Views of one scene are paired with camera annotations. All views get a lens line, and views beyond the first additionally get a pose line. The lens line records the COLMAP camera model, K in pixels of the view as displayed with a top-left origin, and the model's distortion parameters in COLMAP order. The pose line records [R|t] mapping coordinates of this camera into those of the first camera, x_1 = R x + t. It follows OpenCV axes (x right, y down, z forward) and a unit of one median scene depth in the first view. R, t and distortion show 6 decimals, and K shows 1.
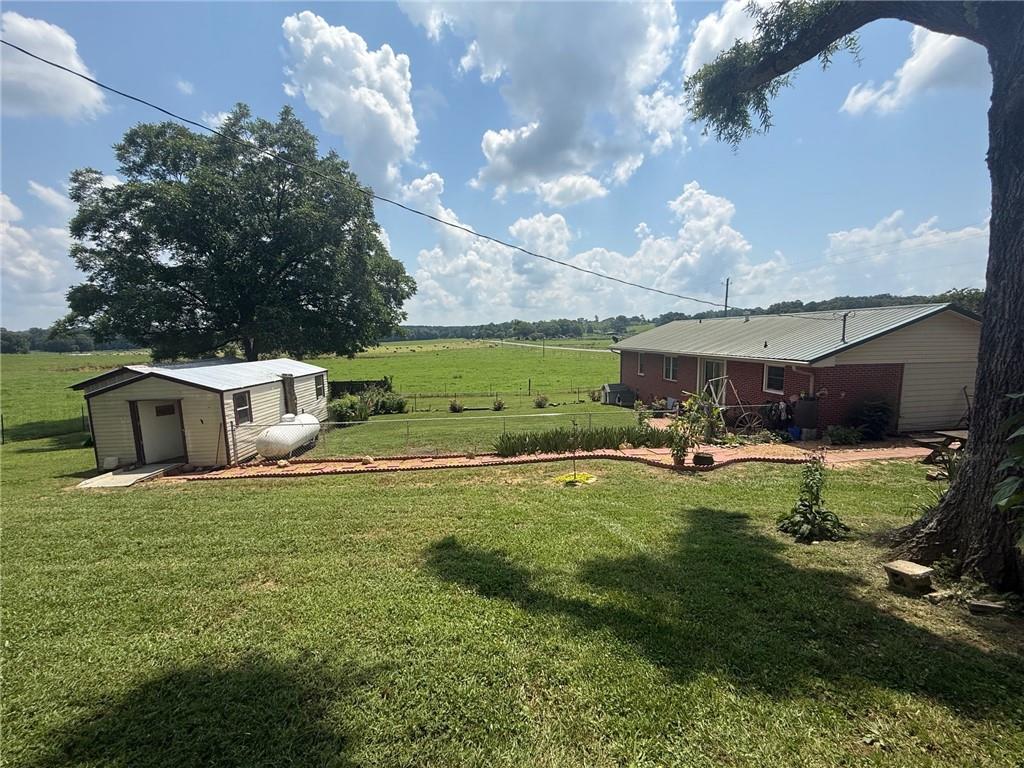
lens RADIAL K [[408.1, 0, 512.1], [0, 408.1, 385.7], [0, 0, 1]] dist [-0.000541, -0.000332]
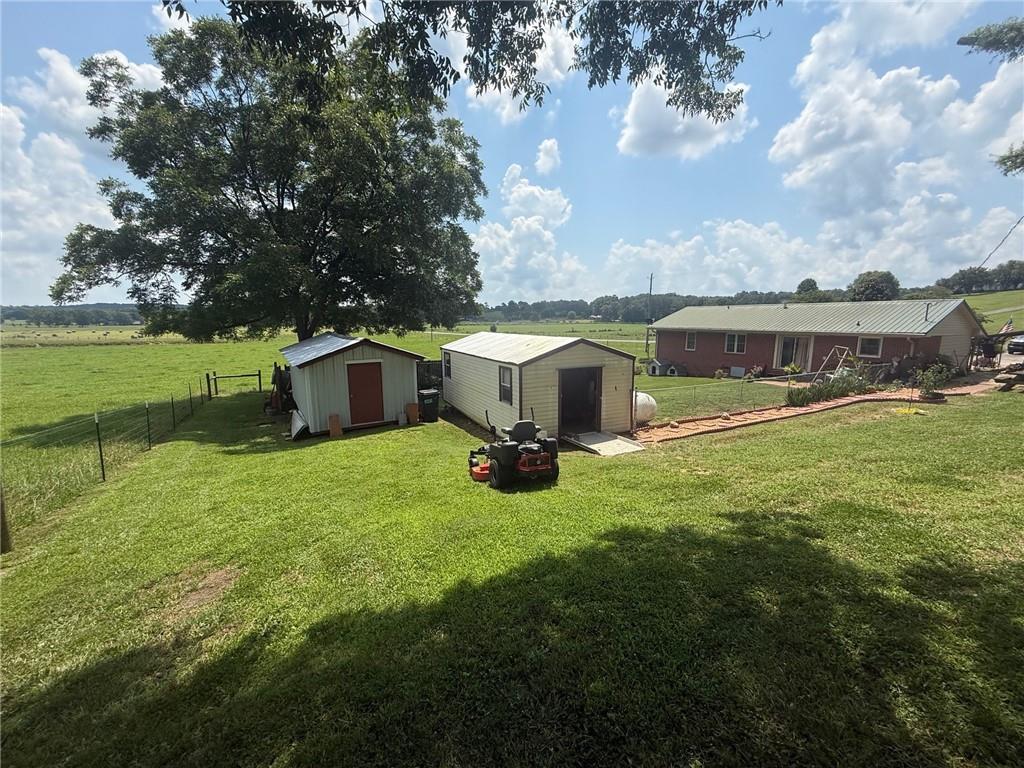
lens RADIAL K [[408.1, 0, 512.1], [0, 408.1, 385.7], [0, 0, 1]] dist [-0.000541, -0.000332]
pose [[0.924637, -0.041880, 0.378541, -1.073737], [0.029122, 0.998800, 0.039368, 0.025743], [-0.379735, -0.025377, 0.924747, 0.128428]]
